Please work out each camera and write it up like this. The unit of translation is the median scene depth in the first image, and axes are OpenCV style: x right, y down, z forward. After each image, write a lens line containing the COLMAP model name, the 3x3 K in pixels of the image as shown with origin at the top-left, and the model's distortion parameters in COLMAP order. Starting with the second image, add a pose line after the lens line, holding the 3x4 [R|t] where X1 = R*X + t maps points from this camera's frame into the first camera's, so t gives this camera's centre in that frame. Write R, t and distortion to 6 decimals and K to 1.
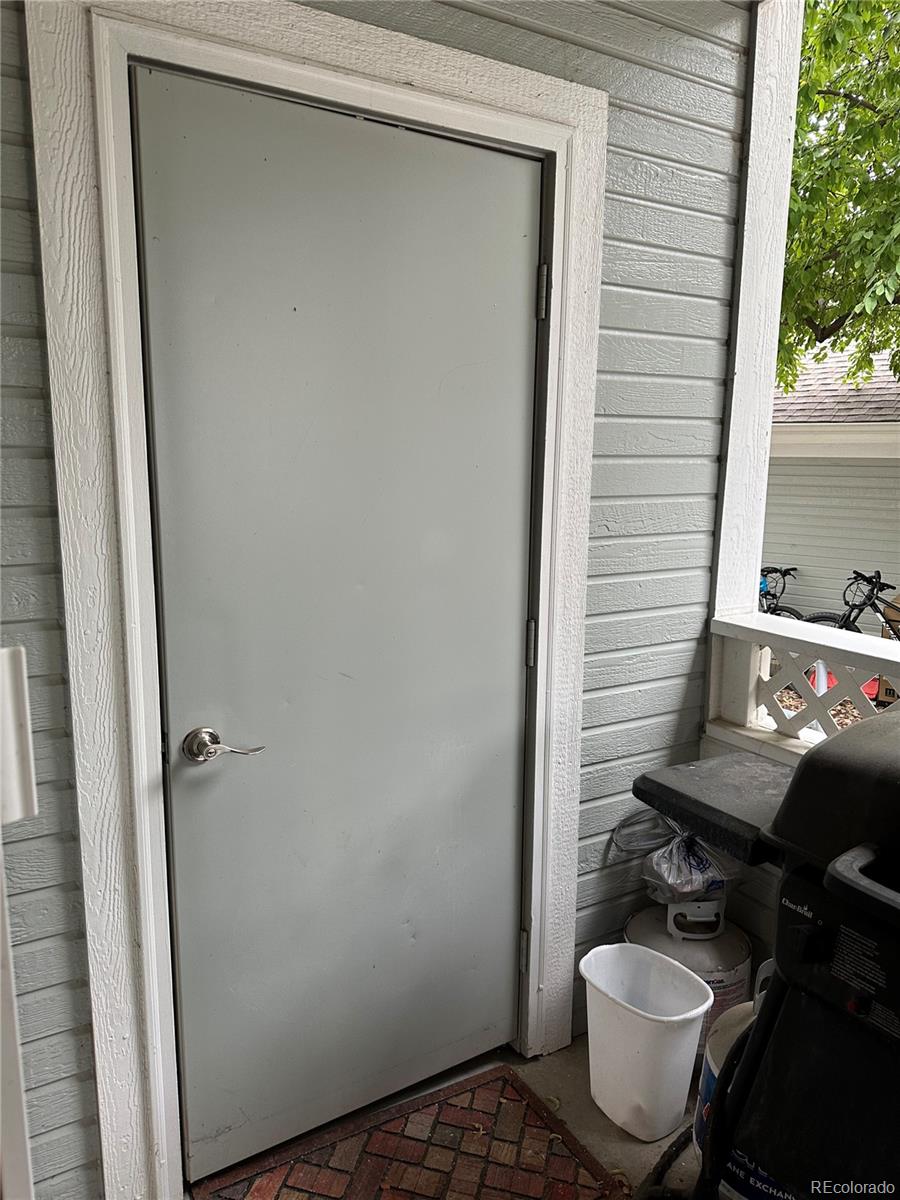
lens RADIAL K [[852.0, 0, 452.6], [0, 852.0, 577.7], [0, 0, 1]] dist [0.076552, -0.102332]
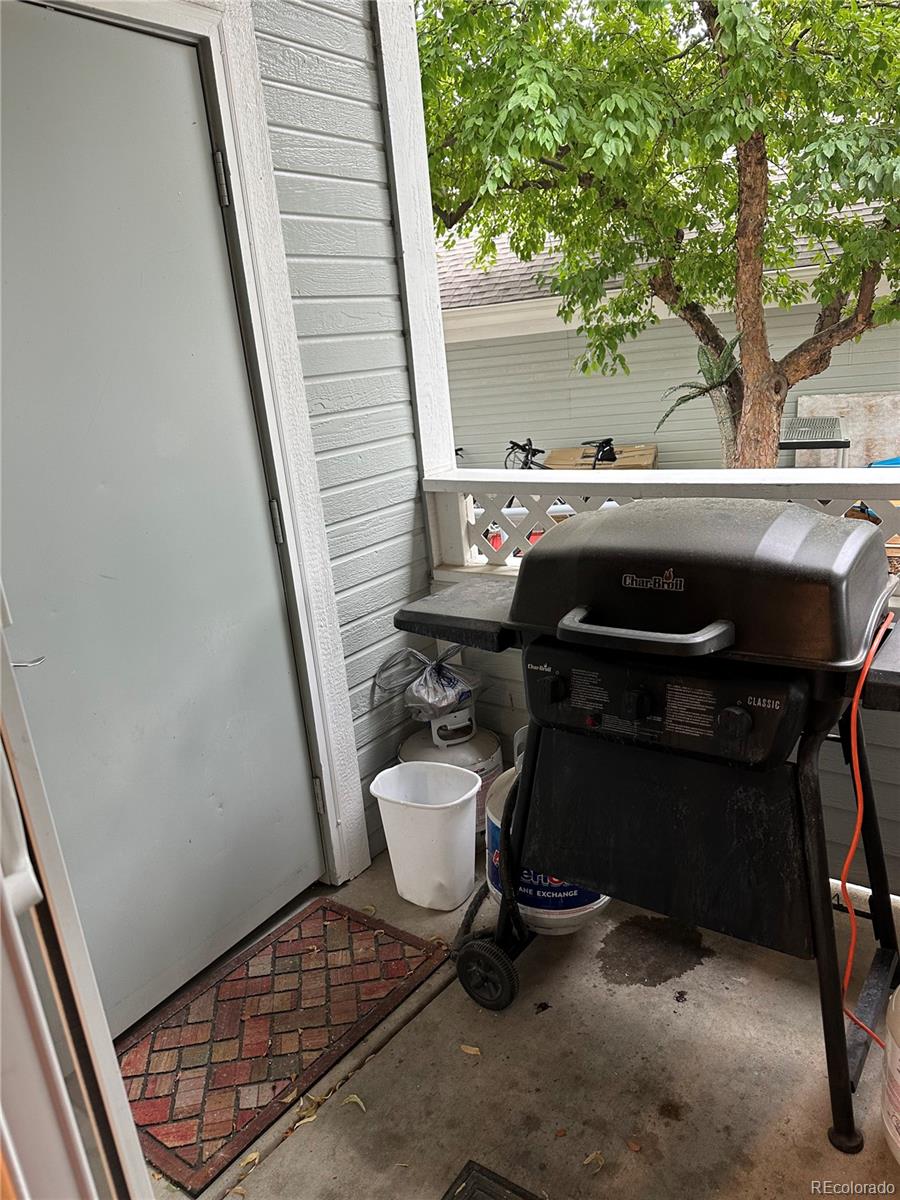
lens RADIAL K [[902.0, 0, 450.0], [0, 902.0, 600.0], [0, 0, 1]] dist [0.042930, -0.051625]
pose [[0.913180, -0.202640, 0.353609, -0.123598], [0.166950, 0.977487, 0.129022, 0.061486], [-0.371794, -0.058786, 0.926452, -0.132002]]
